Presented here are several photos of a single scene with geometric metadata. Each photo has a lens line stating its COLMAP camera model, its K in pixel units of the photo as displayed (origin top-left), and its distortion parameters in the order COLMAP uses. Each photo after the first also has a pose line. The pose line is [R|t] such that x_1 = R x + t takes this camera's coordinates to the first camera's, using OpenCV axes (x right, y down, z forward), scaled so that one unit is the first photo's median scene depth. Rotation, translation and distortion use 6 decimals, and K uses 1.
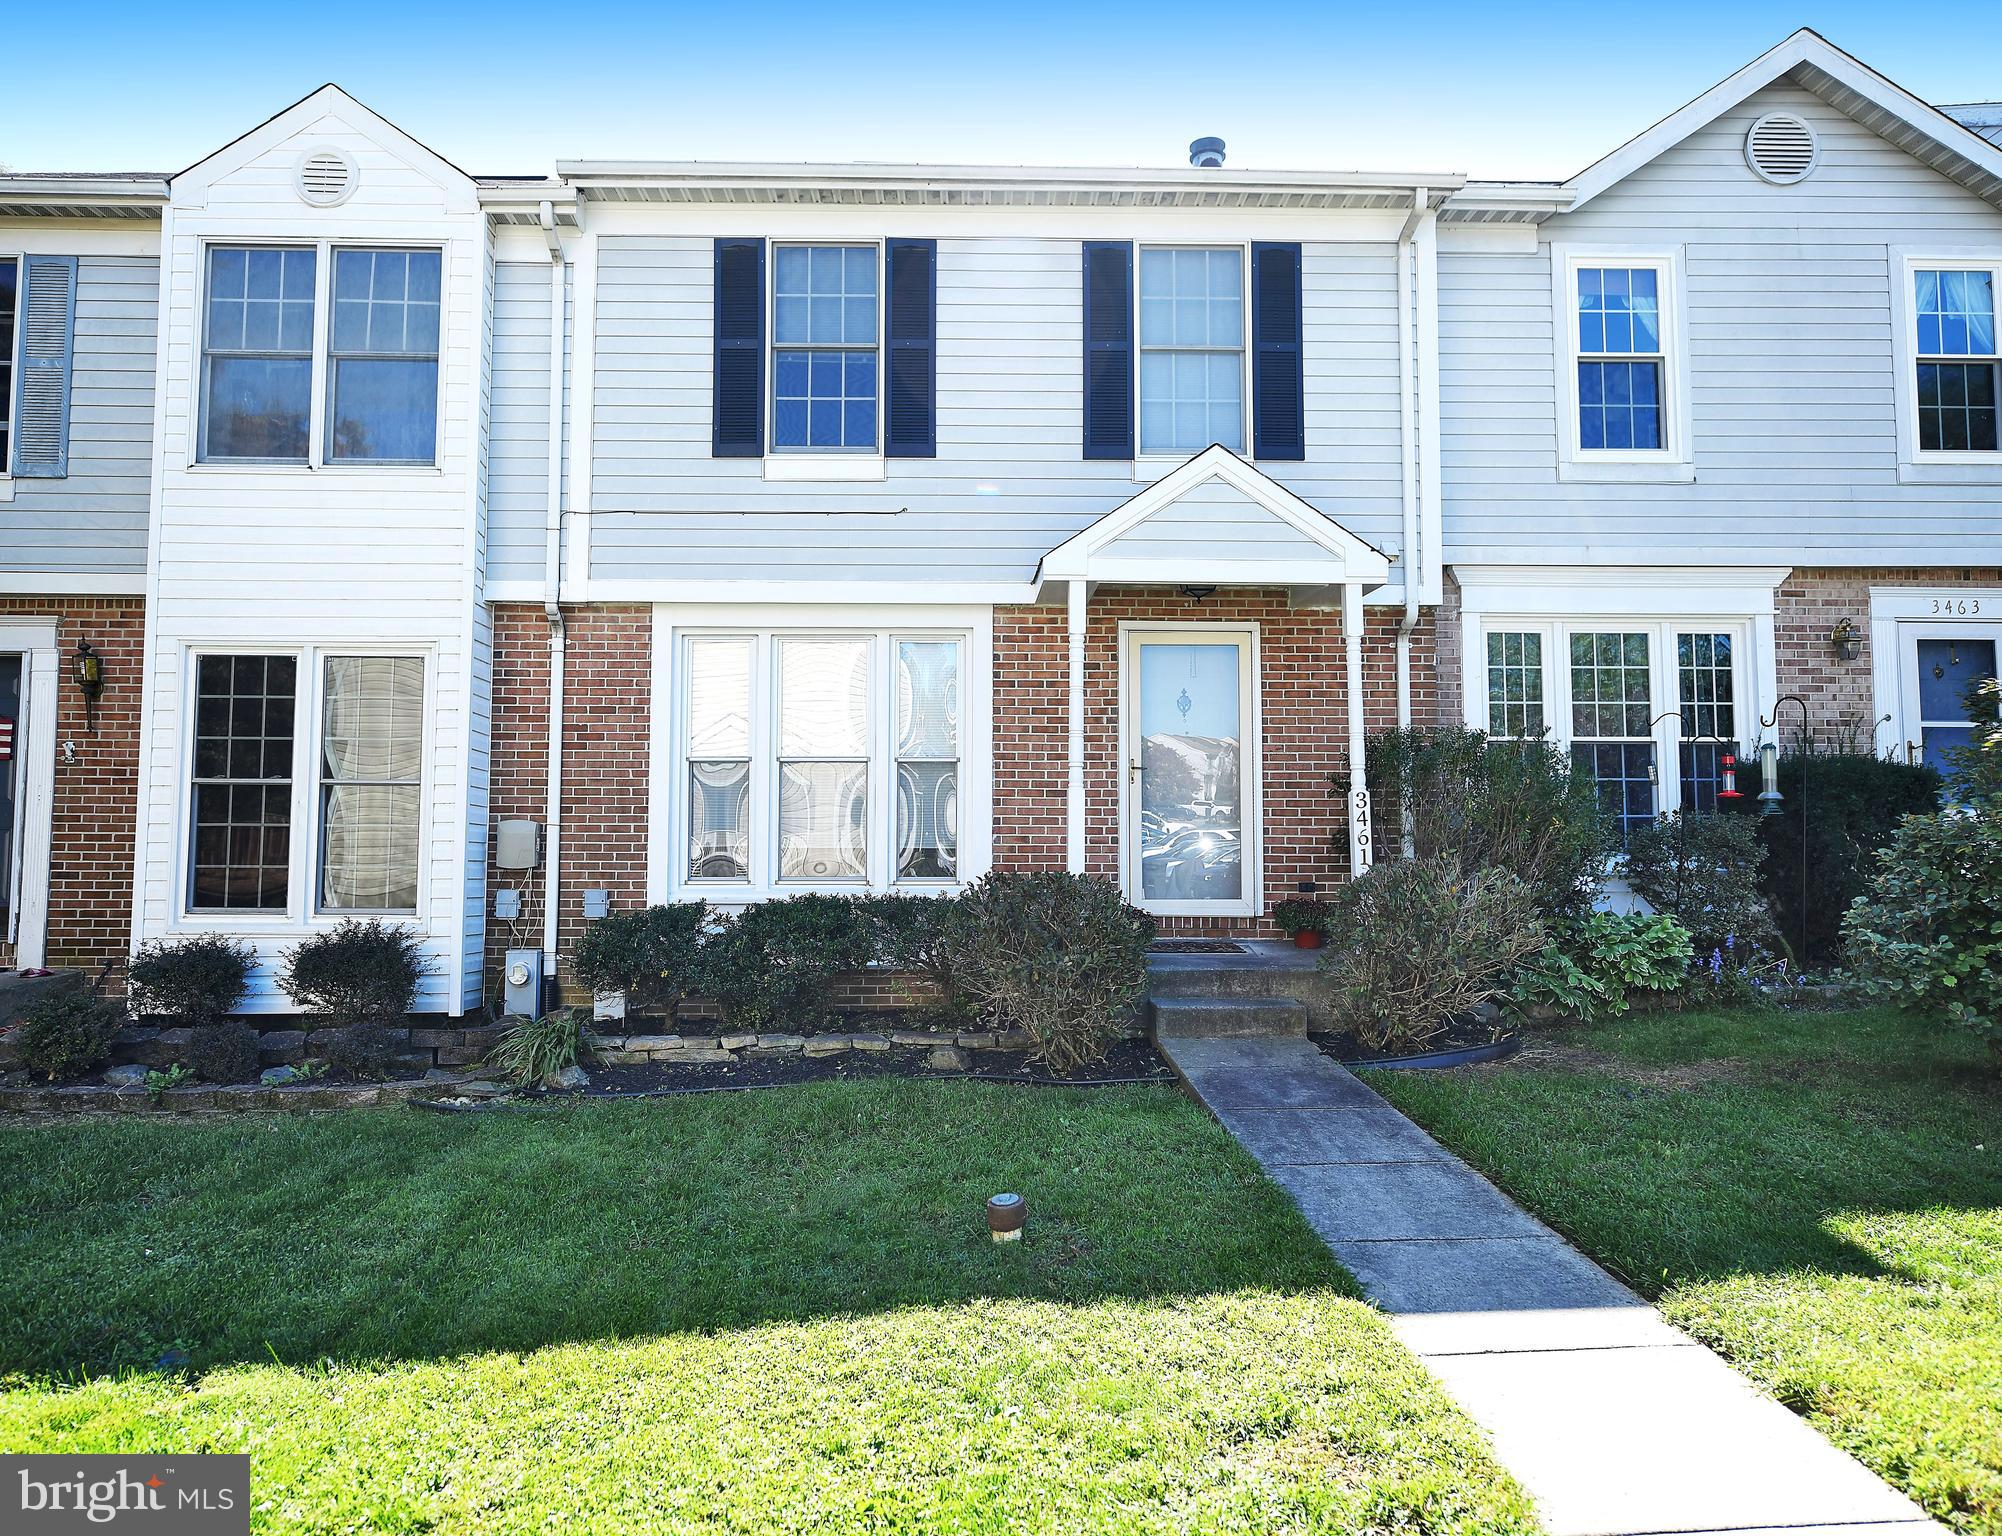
lens RADIAL K [[1378.9, 0, 901.4], [0, 1378.9, 762.6], [0, 0, 1]] dist [0.005428, 0.002589]
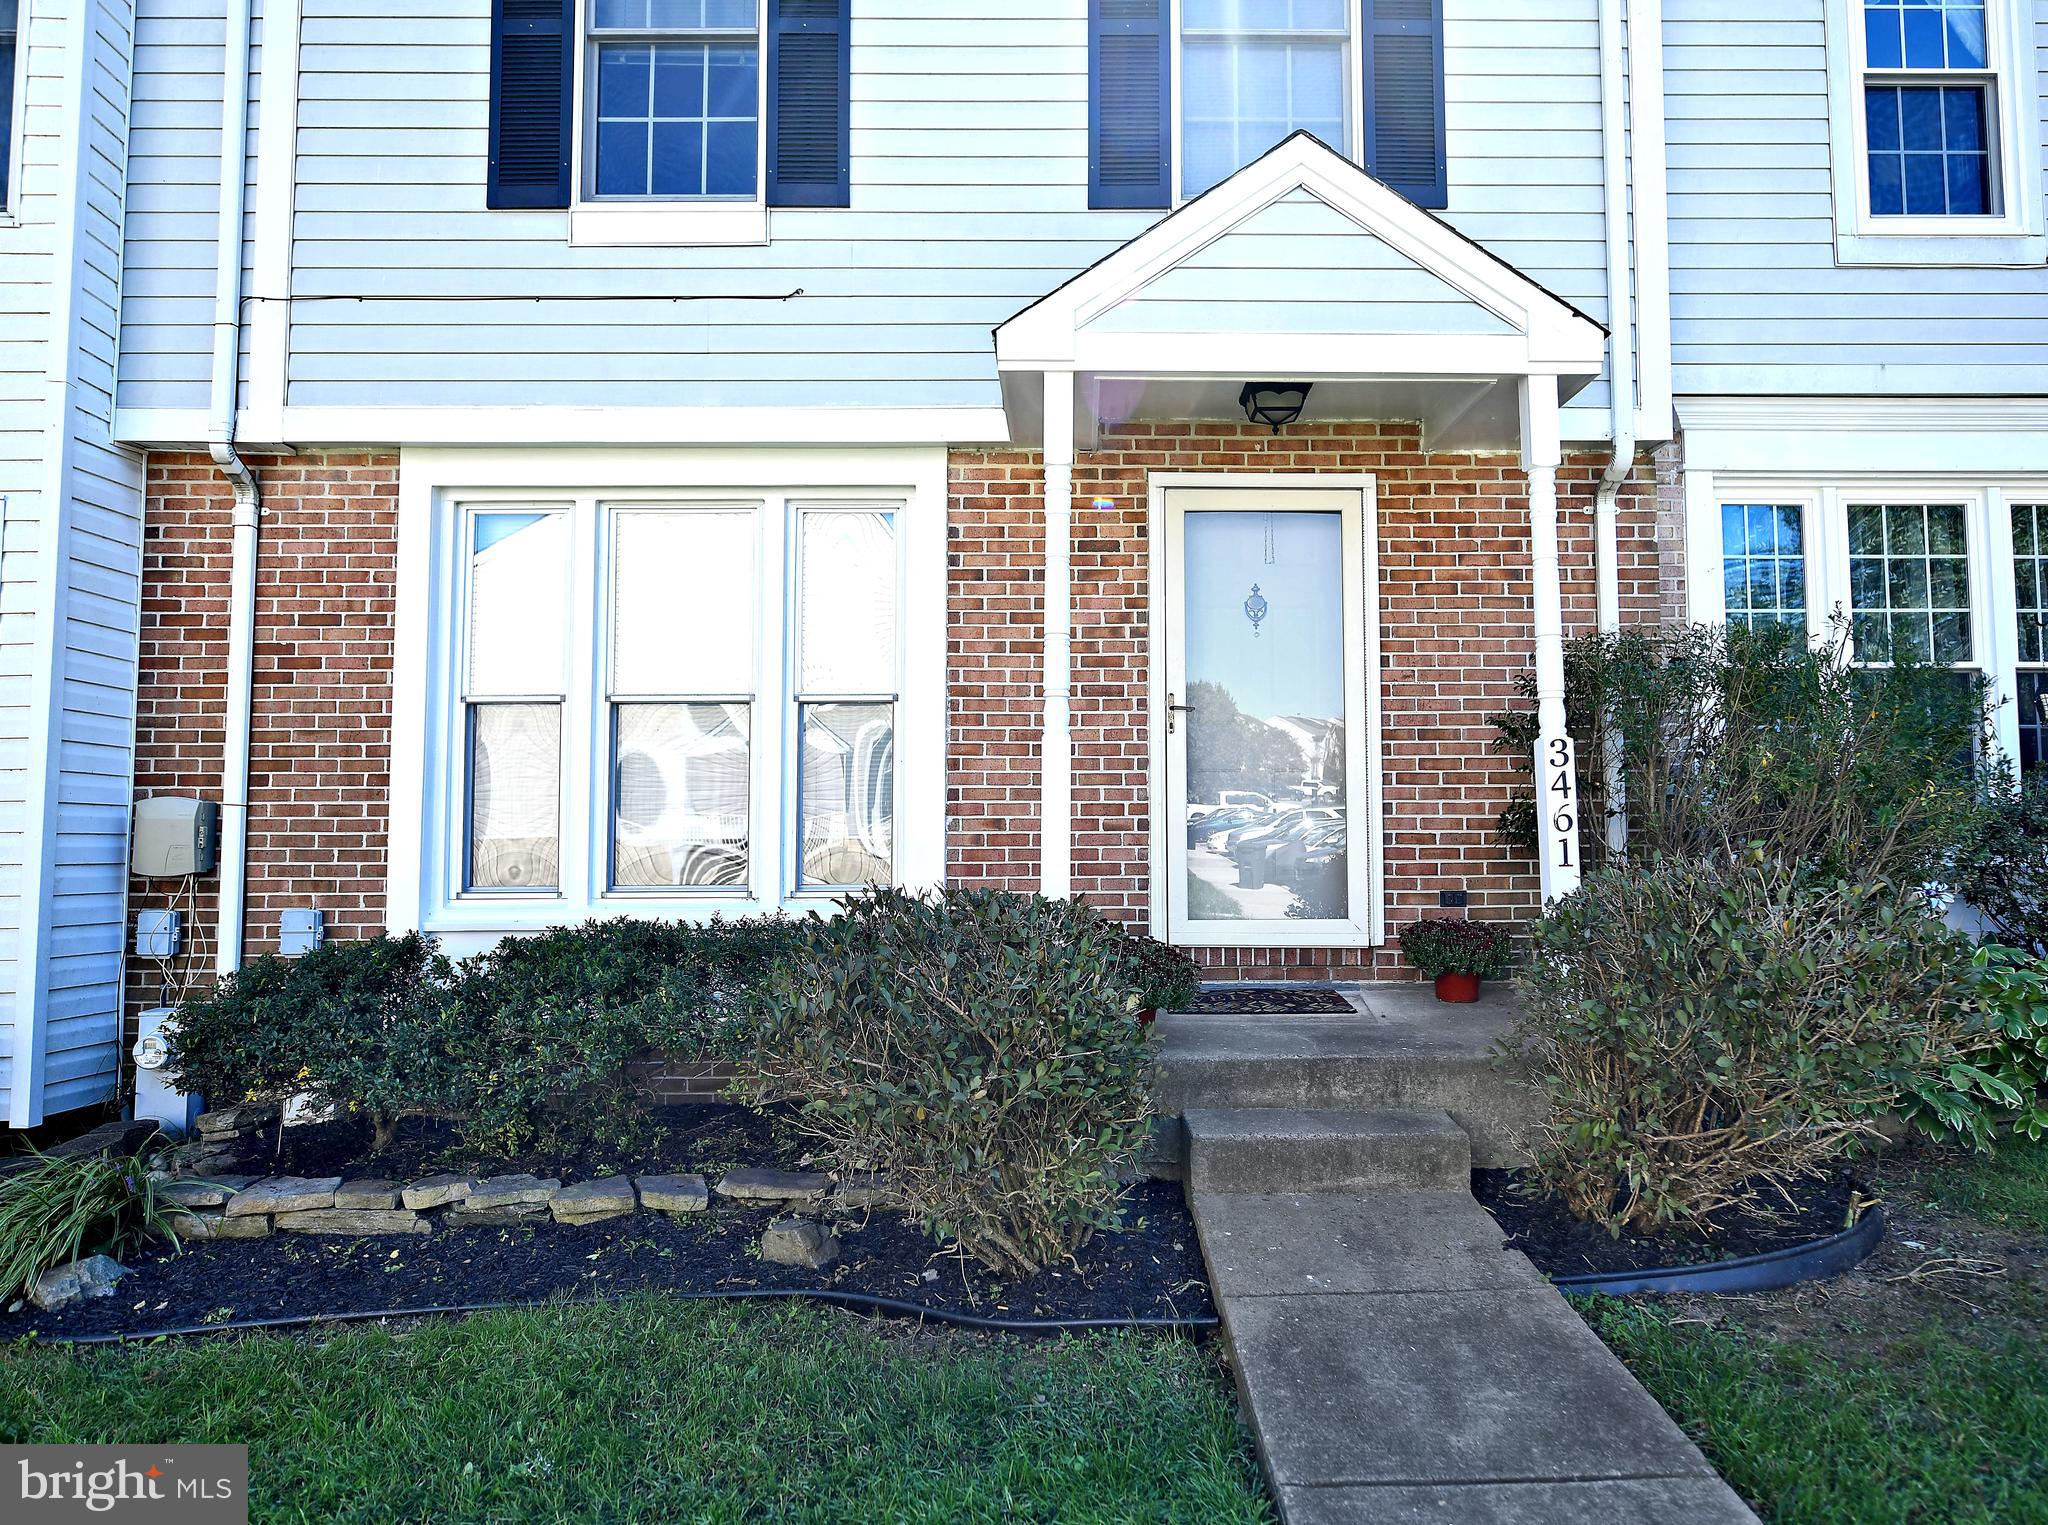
lens RADIAL K [[1246.7, 0, 1026.9], [0, 1246.7, 760.1], [0, 0, 1]] dist [-0.000686, -0.002854]
pose [[0.999943, -0.005854, -0.008932, 0.107733], [0.005932, 0.999944, 0.008729, 0.022095], [0.008881, -0.008781, 0.999922, 0.439751]]
